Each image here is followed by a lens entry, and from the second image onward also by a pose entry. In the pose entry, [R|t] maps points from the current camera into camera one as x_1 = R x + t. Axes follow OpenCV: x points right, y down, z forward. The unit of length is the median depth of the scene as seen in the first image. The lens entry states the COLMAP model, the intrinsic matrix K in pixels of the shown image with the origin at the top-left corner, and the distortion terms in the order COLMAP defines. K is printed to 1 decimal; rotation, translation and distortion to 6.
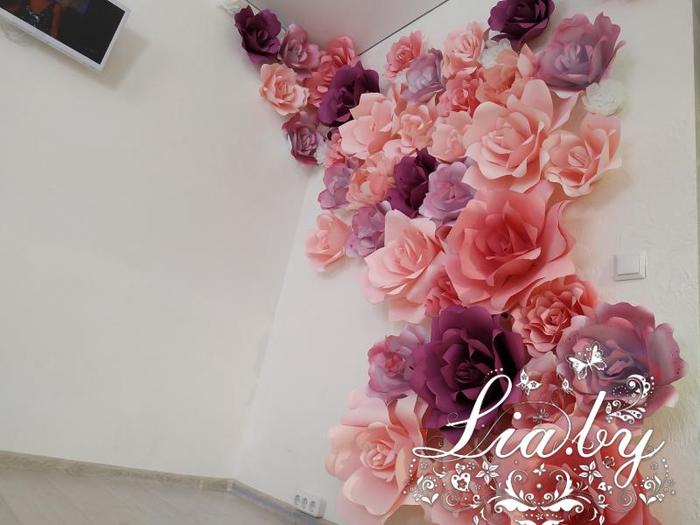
lens RADIAL K [[494.0, 0, 350.0], [0, 494.0, 262.5], [0, 0, 1]] dist [0.001111, -0.034707]
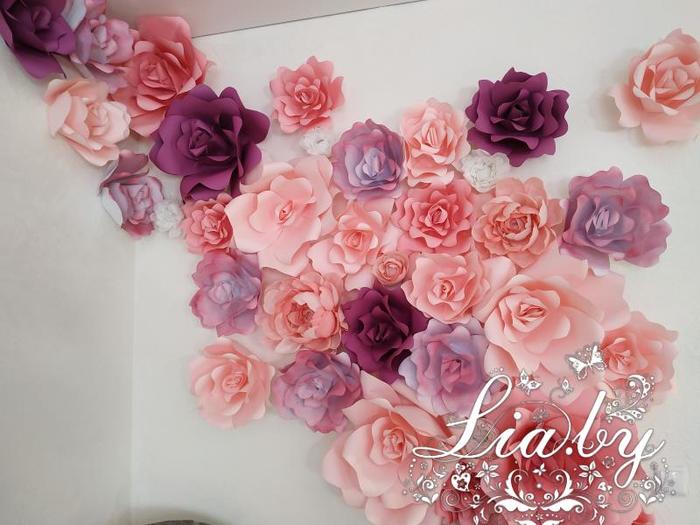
lens RADIAL K [[494.0, 0, 350.0], [0, 494.0, 262.5], [0, 0, 1]] dist [0.001111, -0.034707]
pose [[0.819090, -0.155231, 0.552264, -0.339907], [0.000304, 0.962811, 0.270177, -0.504250], [-0.573665, -0.221131, 0.788676, 0.491570]]
